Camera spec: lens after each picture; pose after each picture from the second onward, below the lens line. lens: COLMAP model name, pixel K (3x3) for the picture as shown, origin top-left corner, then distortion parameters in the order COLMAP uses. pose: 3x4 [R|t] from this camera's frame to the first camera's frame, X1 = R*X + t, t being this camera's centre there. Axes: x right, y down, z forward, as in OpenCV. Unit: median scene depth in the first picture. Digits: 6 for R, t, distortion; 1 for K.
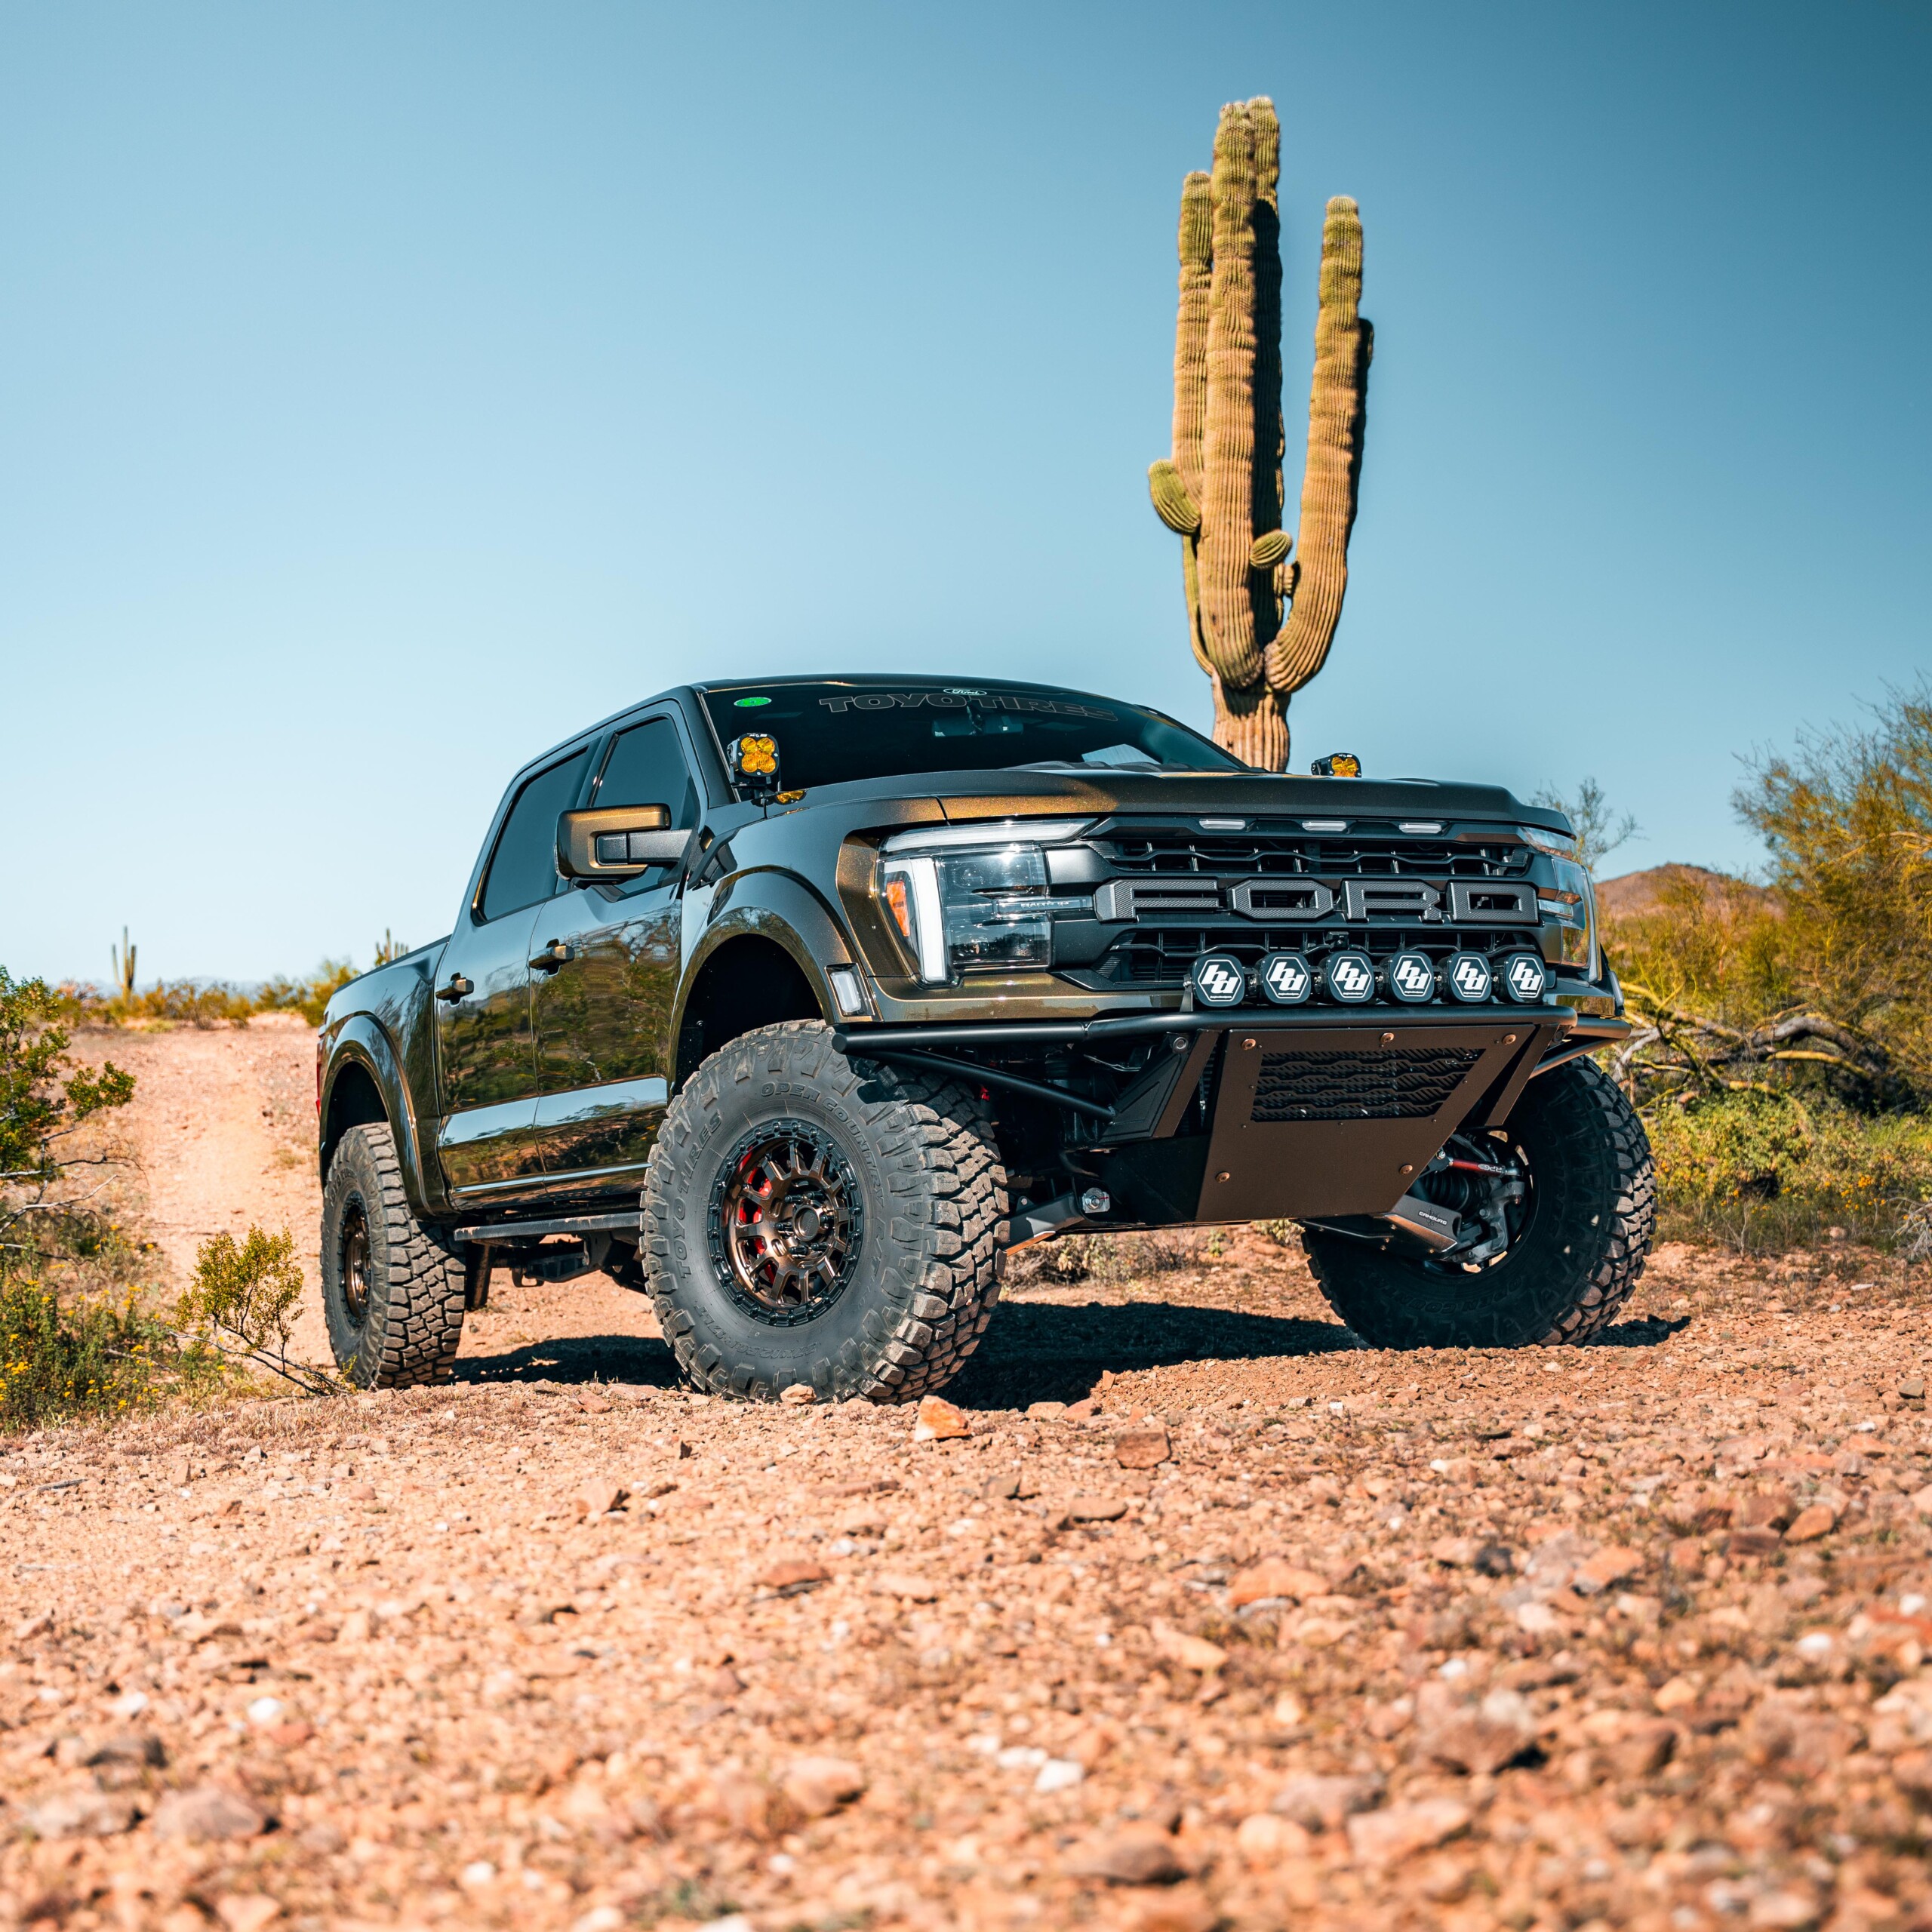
lens RADIAL K [[2912.0, 0, 960.5], [0, 2912.0, 953.4], [0, 0, 1]] dist [0.025883, 0.000000]
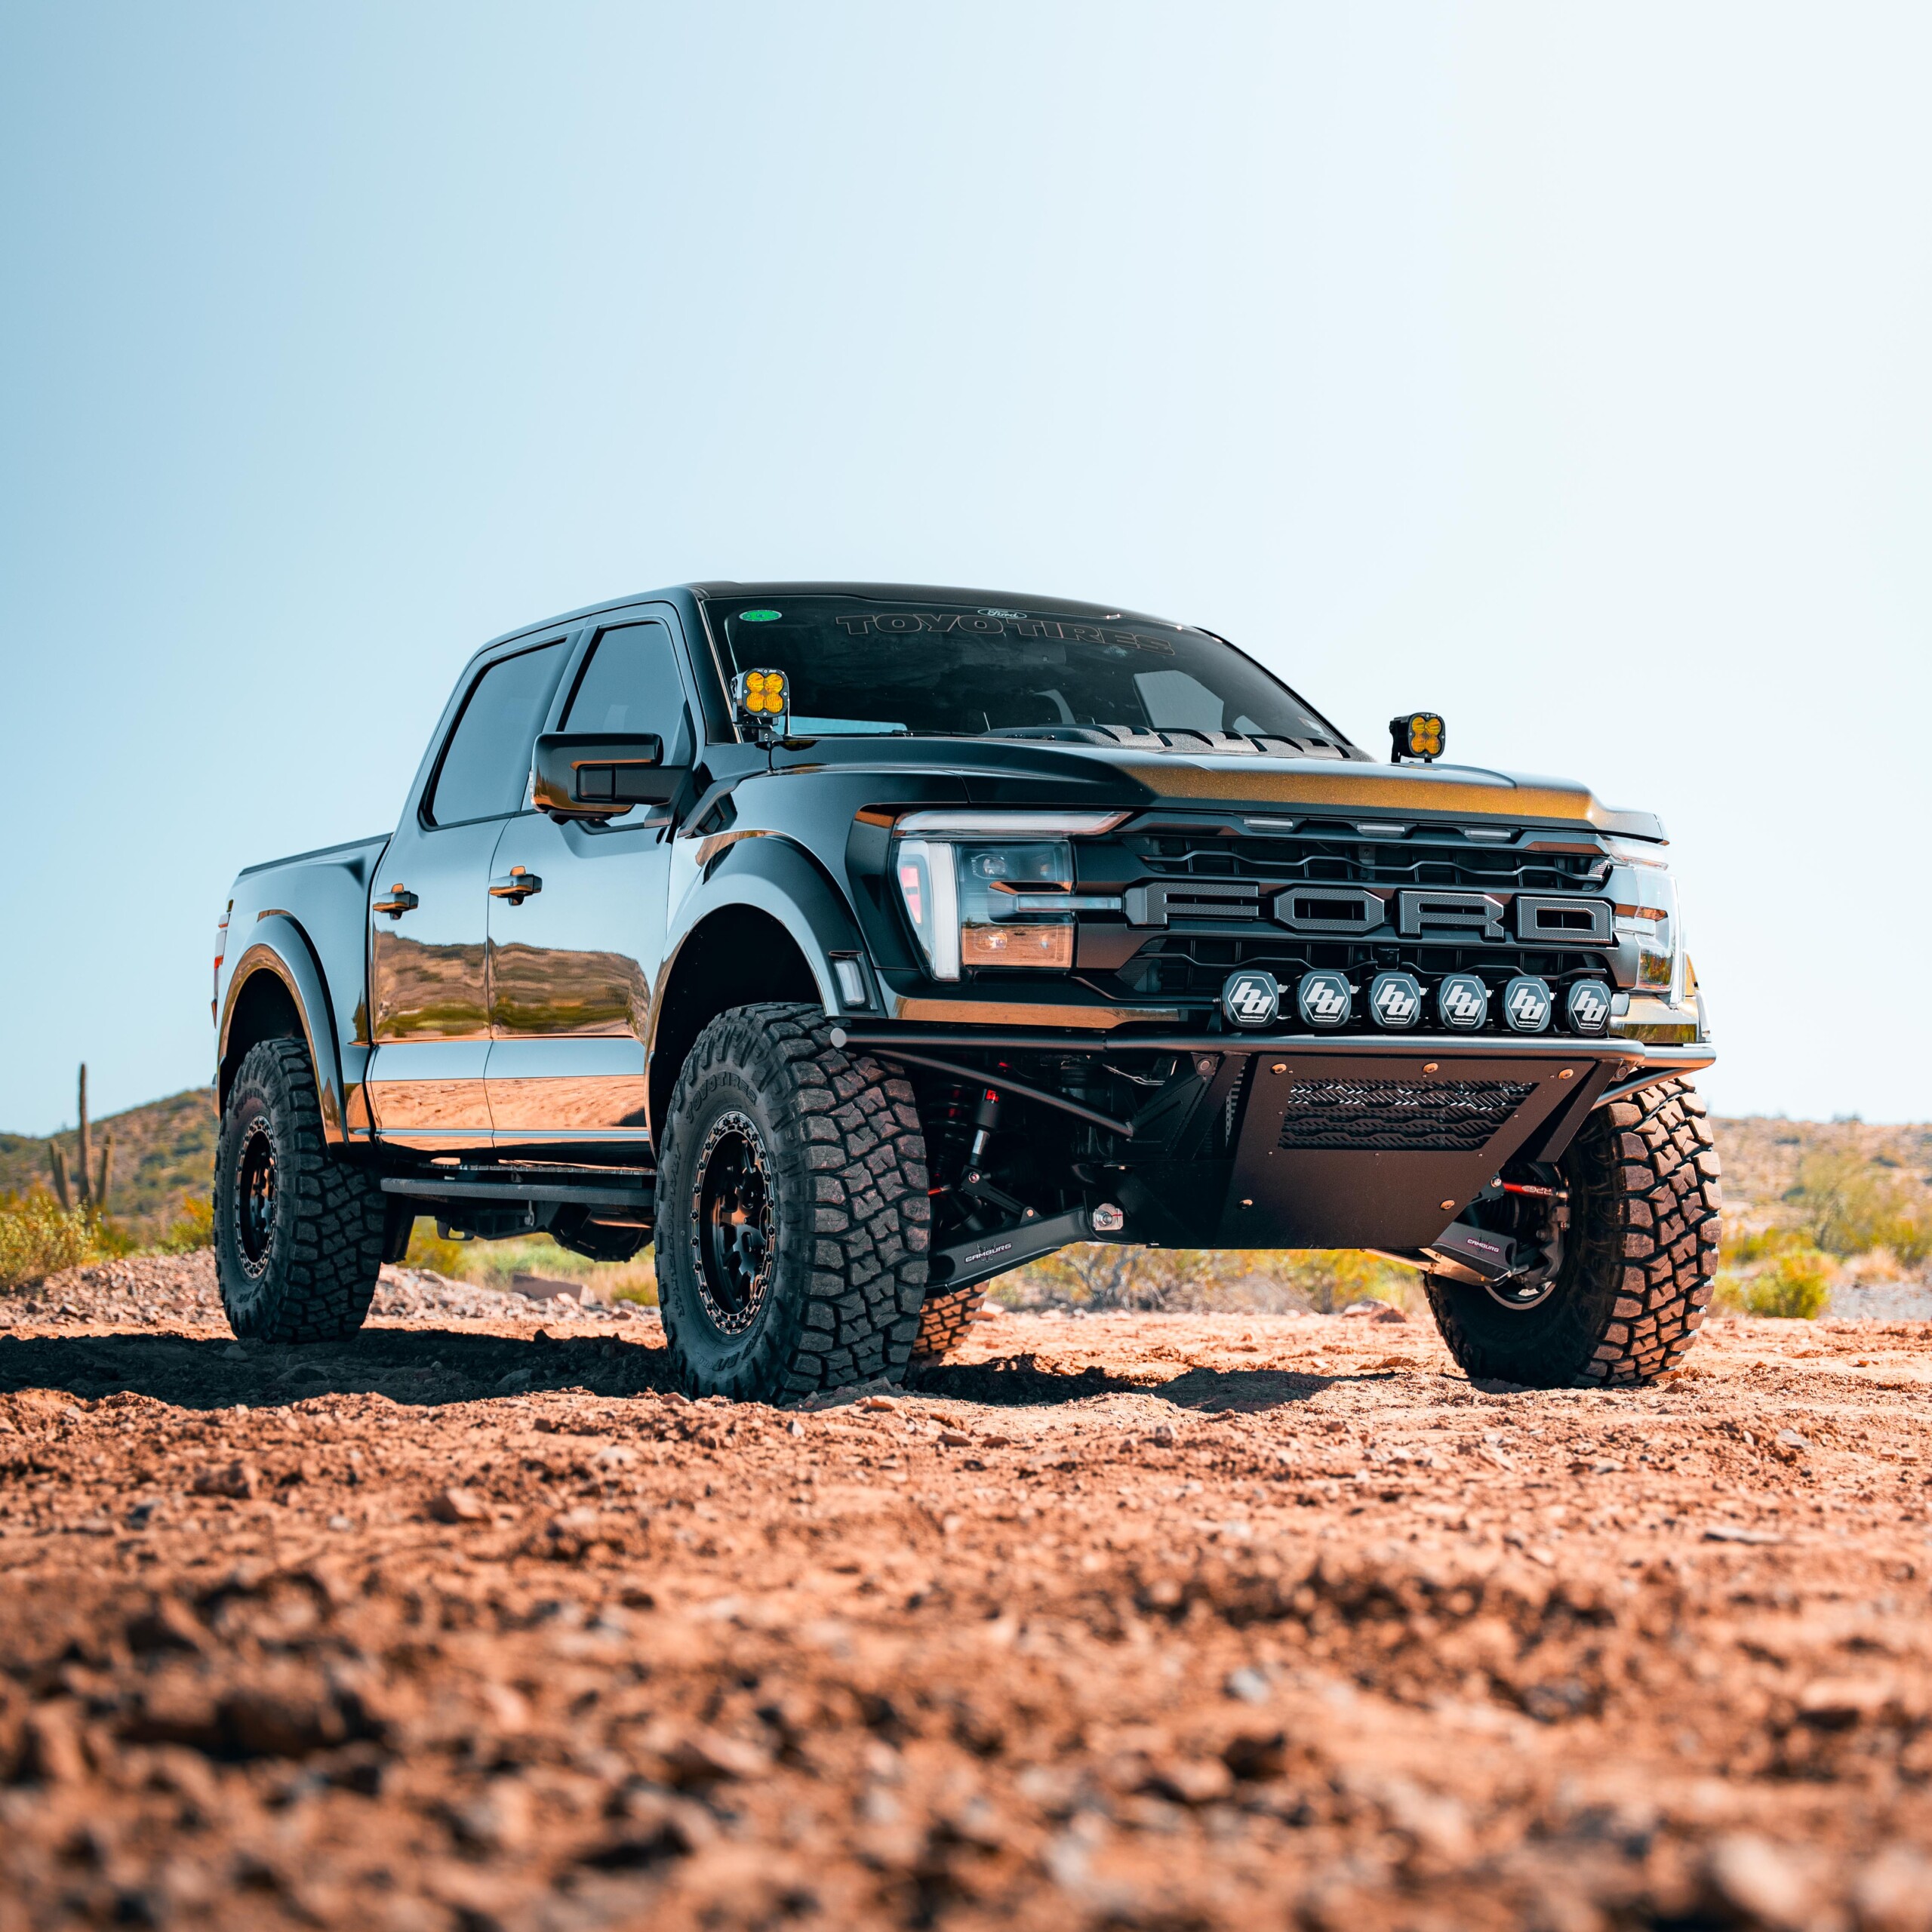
lens RADIAL K [[3949.5, 0, 956.5], [0, 3949.5, 977.2], [0, 0, 1]] dist [0.077352, 0.000000]
pose [[0.998213, 0.059493, -0.005660, 0.001381], [-0.059057, 0.996506, 0.059058, -0.062623], [0.009154, -0.058618, 0.998239, -0.244224]]
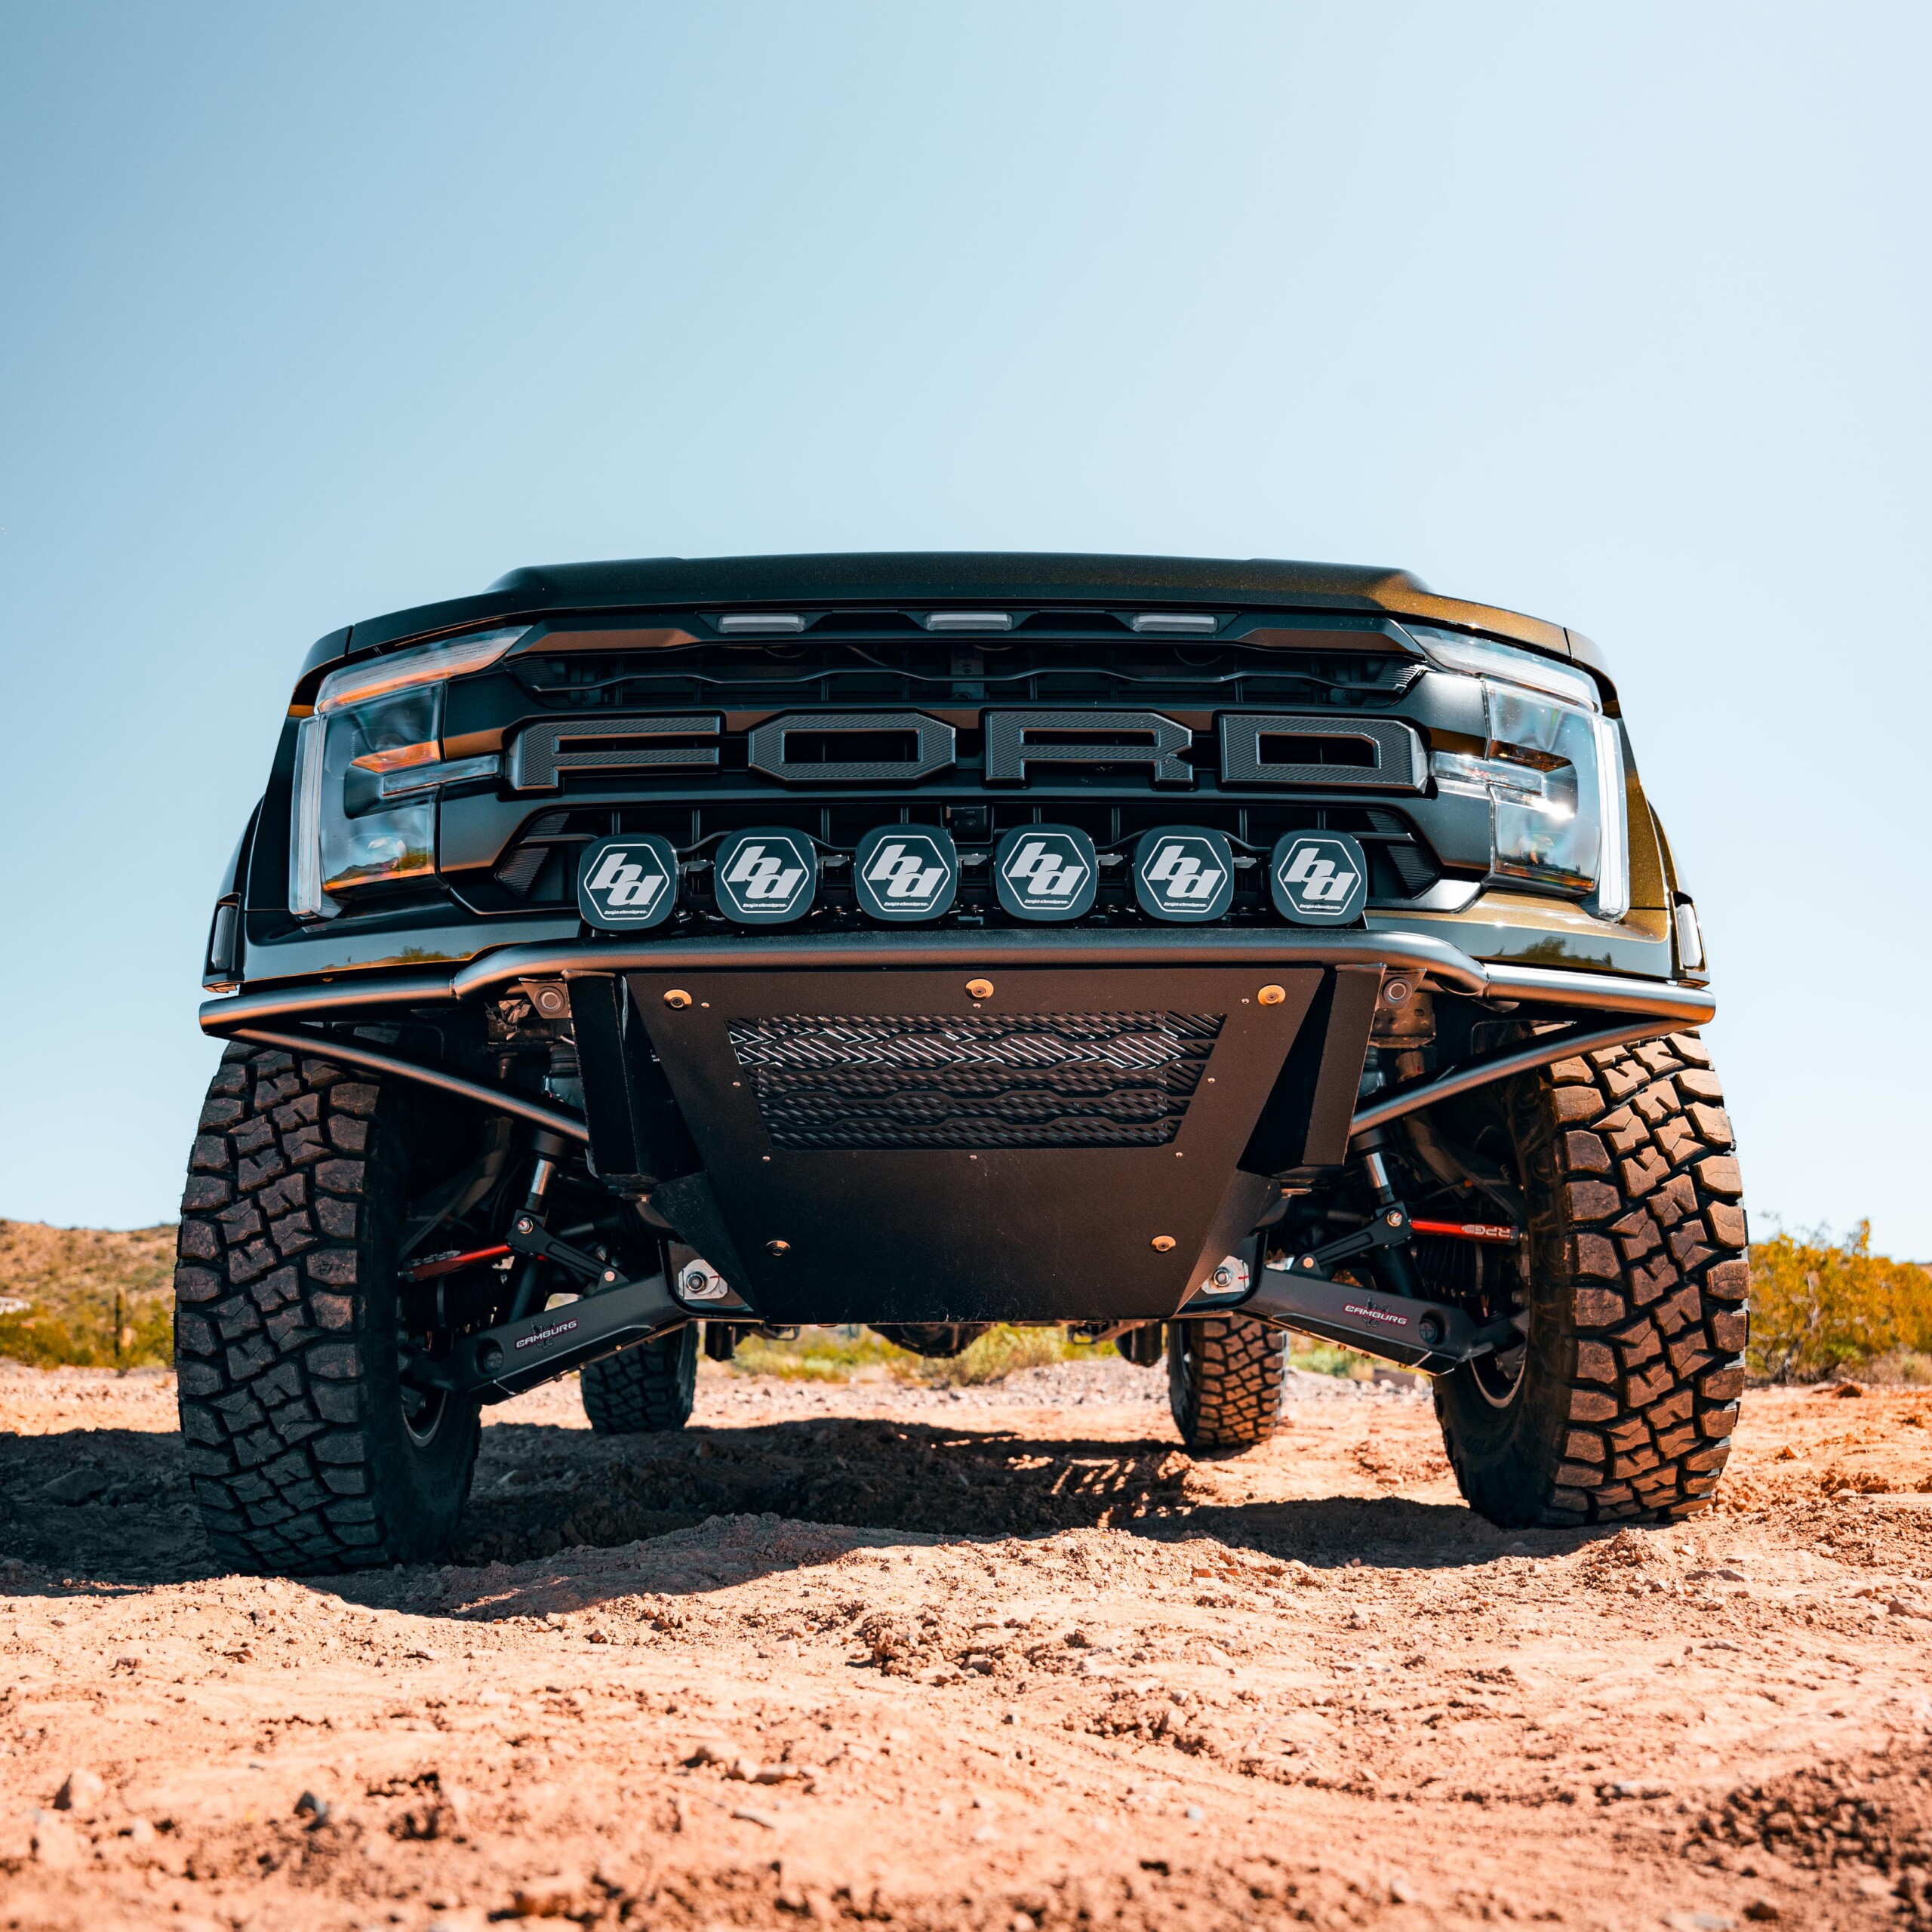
lens RADIAL K [[1992.9, 0, 970.1], [0, 1992.9, 1023.7], [0, 0, 1]] dist [-0.125780, 0.000000]
pose [[0.916389, -0.017225, -0.399918, 0.274595], [0.006776, 0.999598, -0.027528, 0.043201], [0.400232, 0.022517, 0.916137, 0.649196]]
